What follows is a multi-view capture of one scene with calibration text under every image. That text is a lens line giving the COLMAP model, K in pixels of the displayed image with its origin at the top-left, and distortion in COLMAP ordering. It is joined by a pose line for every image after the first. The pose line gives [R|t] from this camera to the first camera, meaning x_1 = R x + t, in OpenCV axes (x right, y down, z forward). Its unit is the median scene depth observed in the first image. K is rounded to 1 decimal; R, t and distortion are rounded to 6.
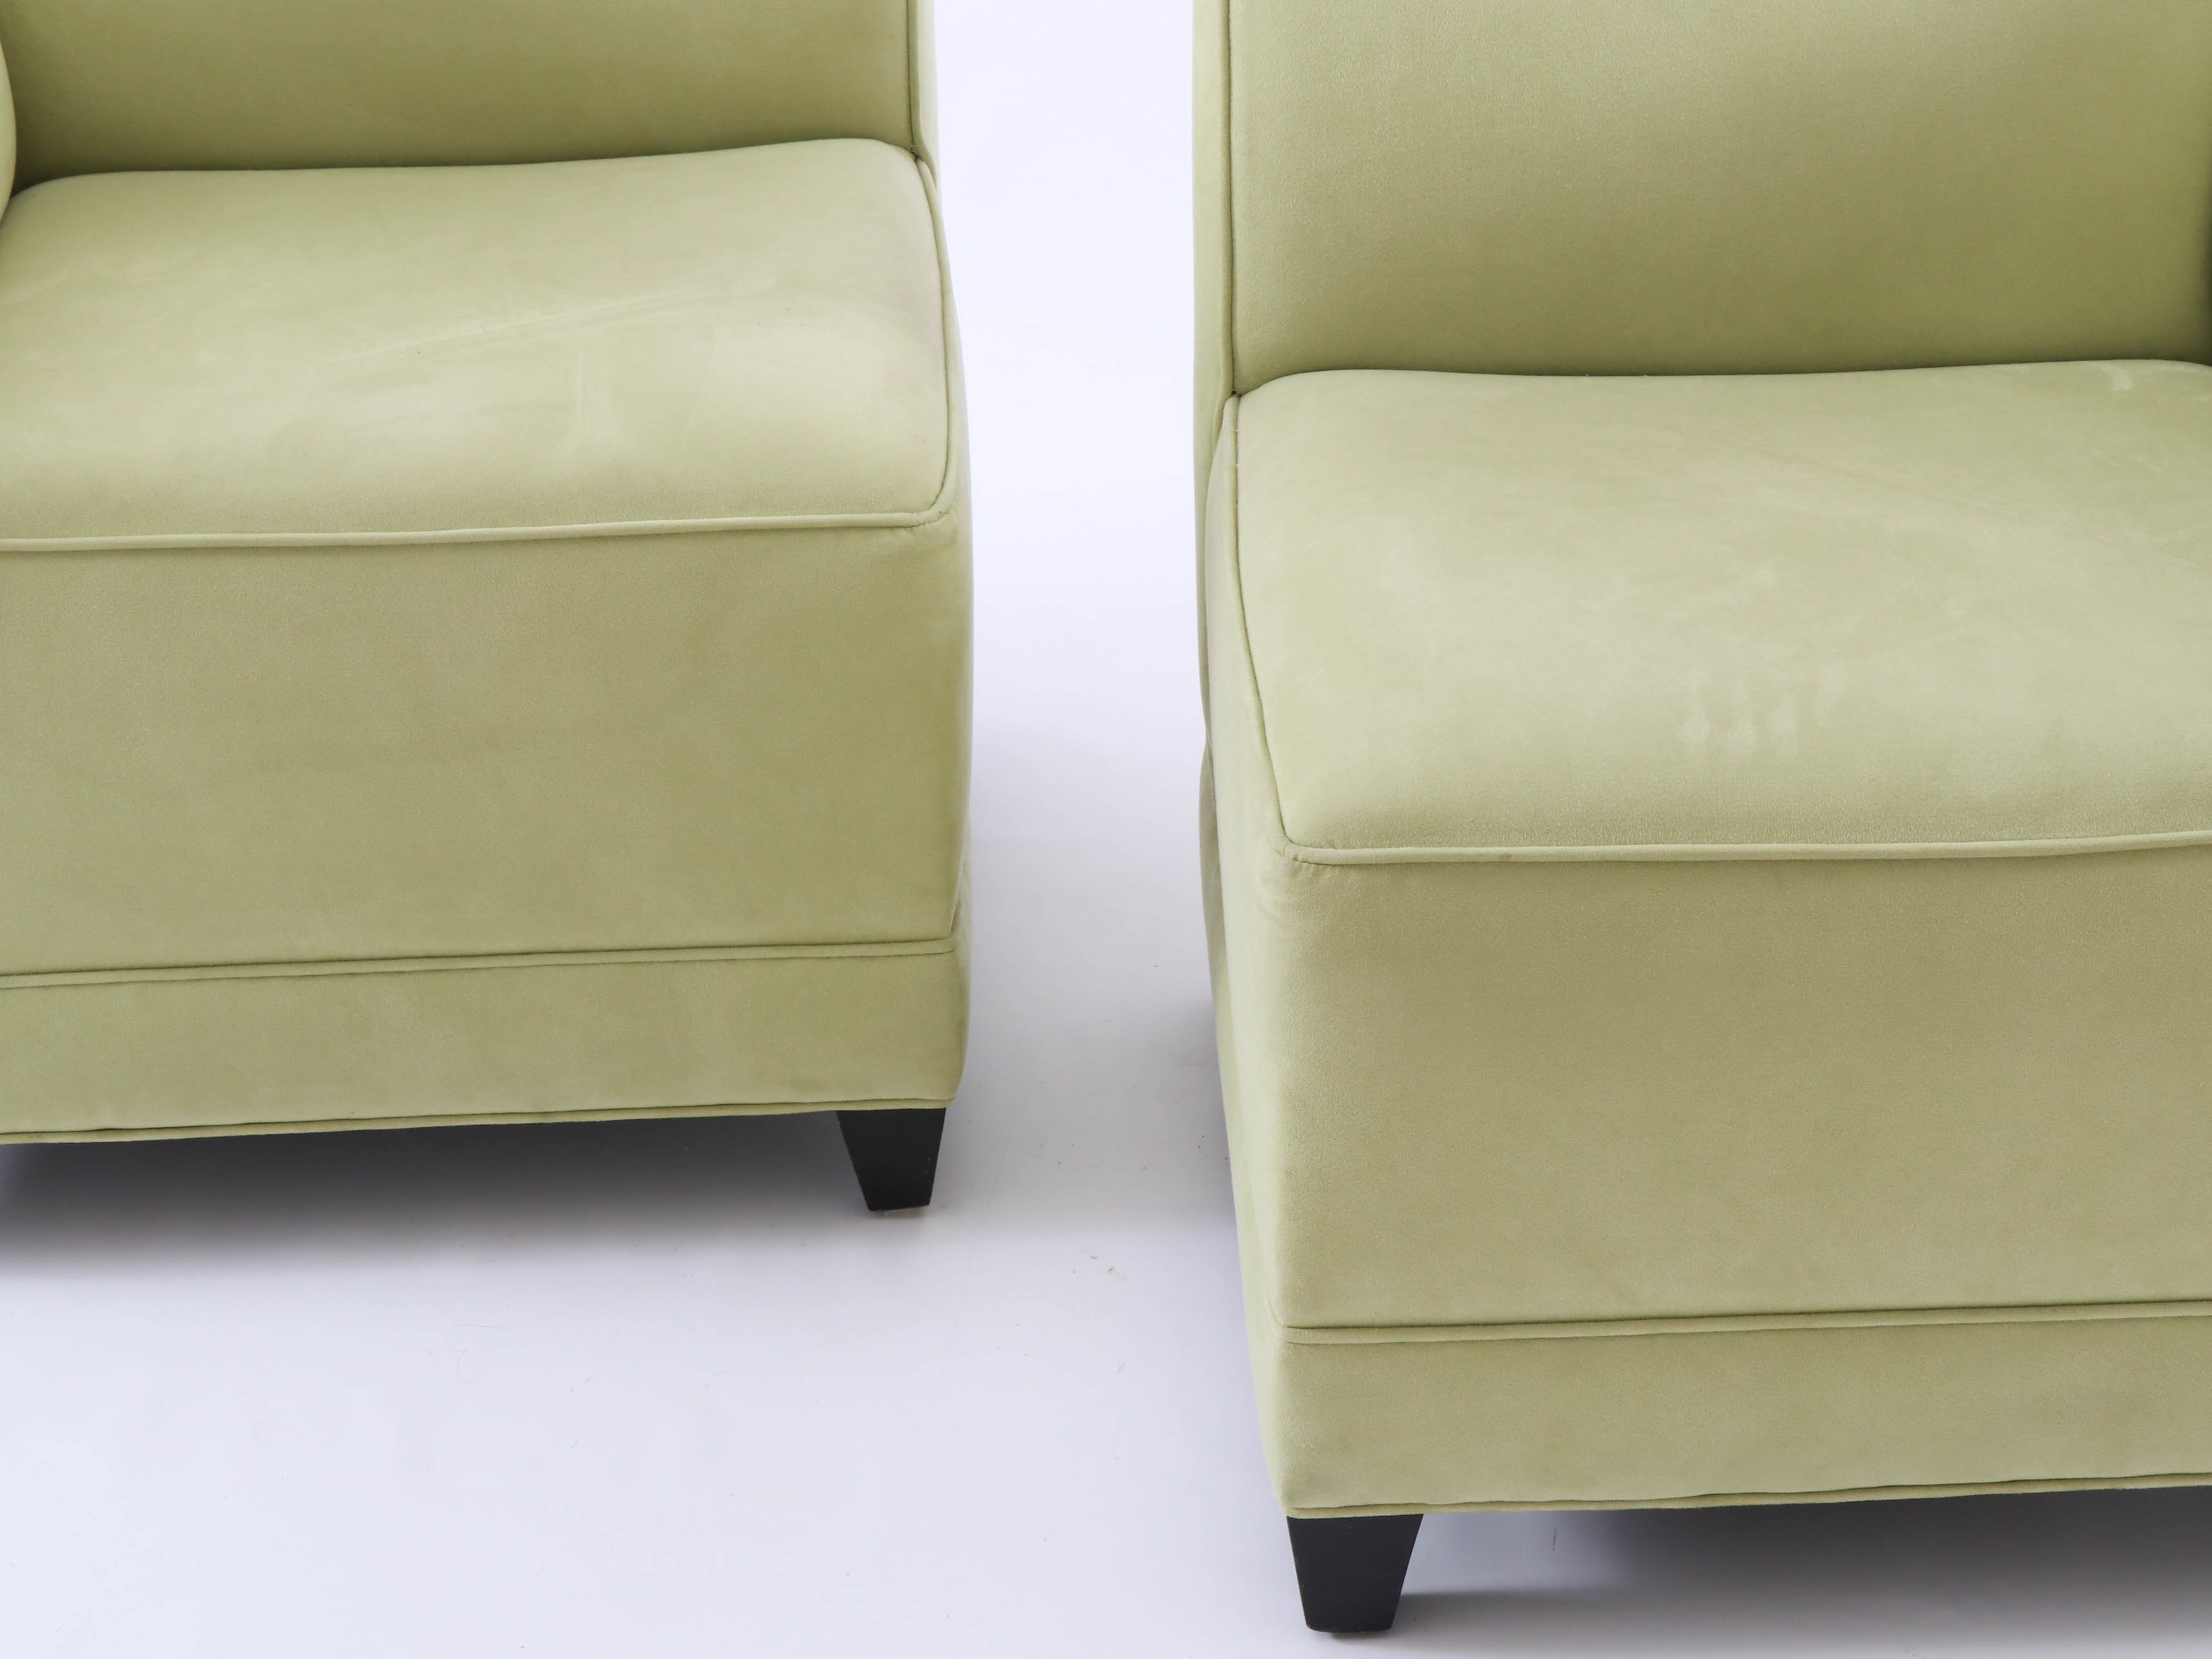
lens RADIAL K [[4363.7, 0, 1106.0], [0, 4363.7, 829.5], [0, 0, 1]] dist [0.085583, -0.108719]
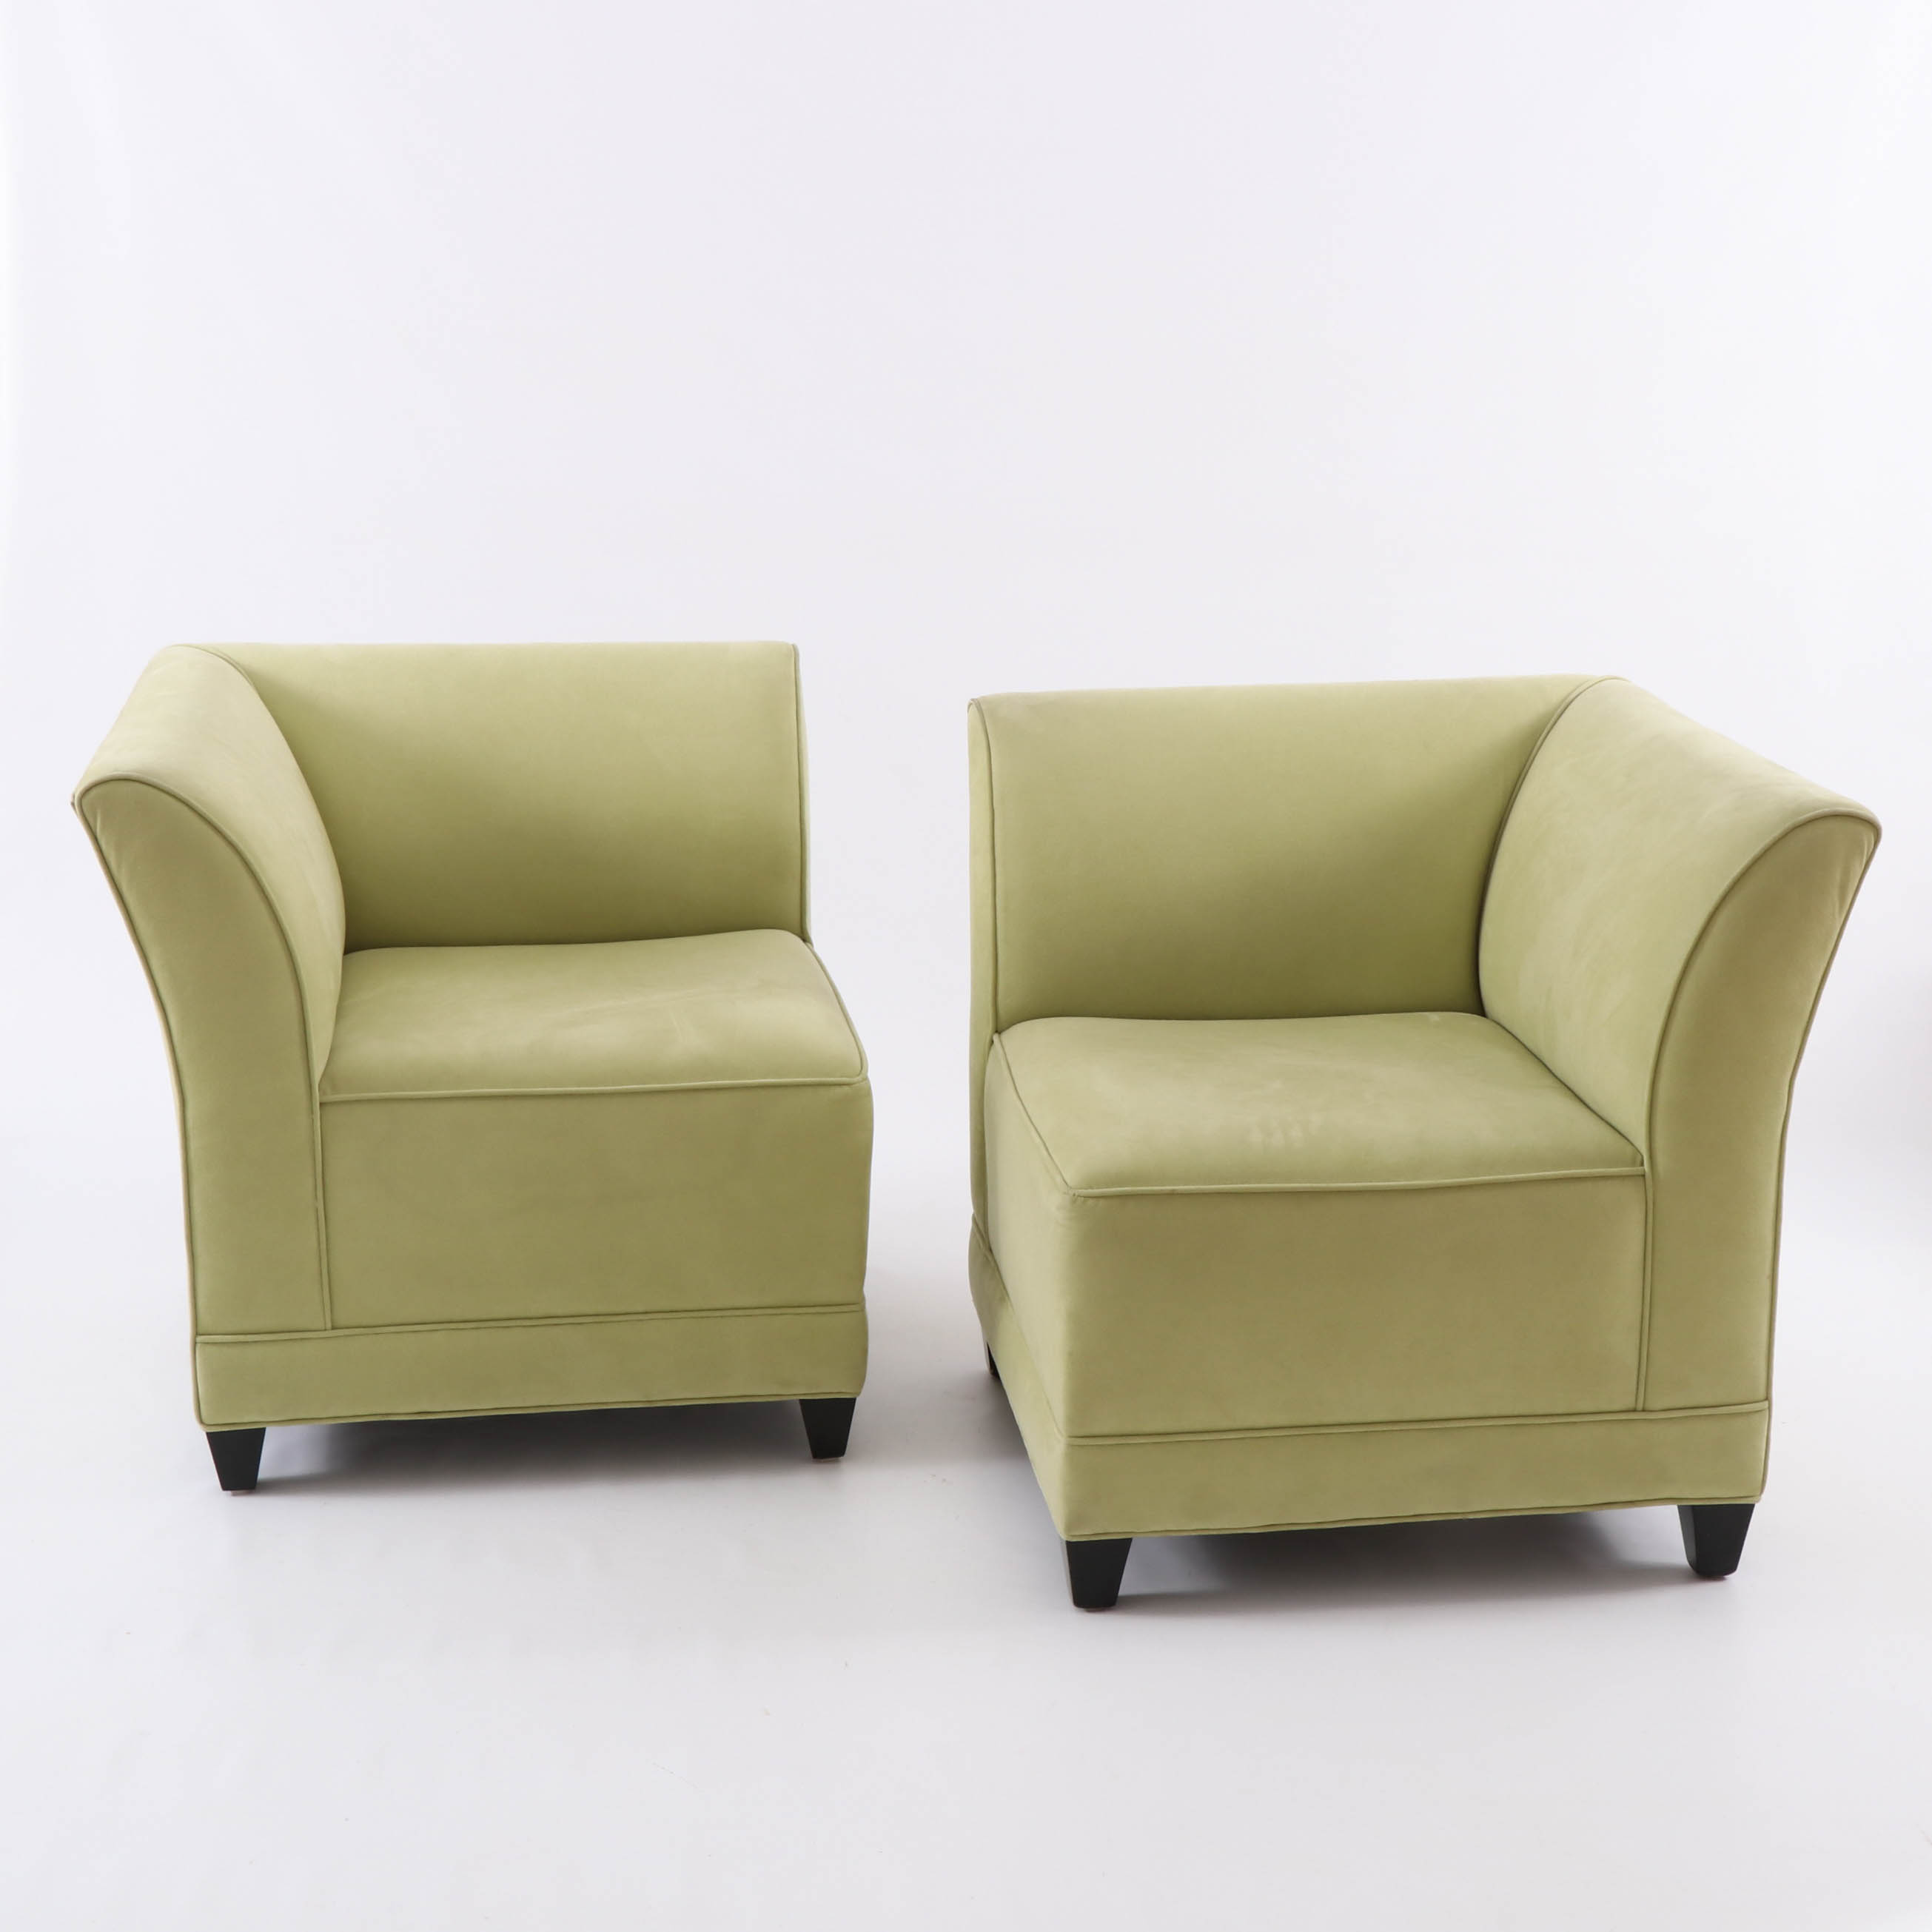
lens RADIAL K [[2968.2, 0, 966.0], [0, 2968.2, 966.0], [0, 0, 1]] dist [0.009677, 0.047340]
pose [[0.996391, -0.004950, 0.084736, -0.107209], [0.021638, 0.980128, -0.197182, 0.148368], [-0.082076, 0.198304, 0.976698, -0.351584]]
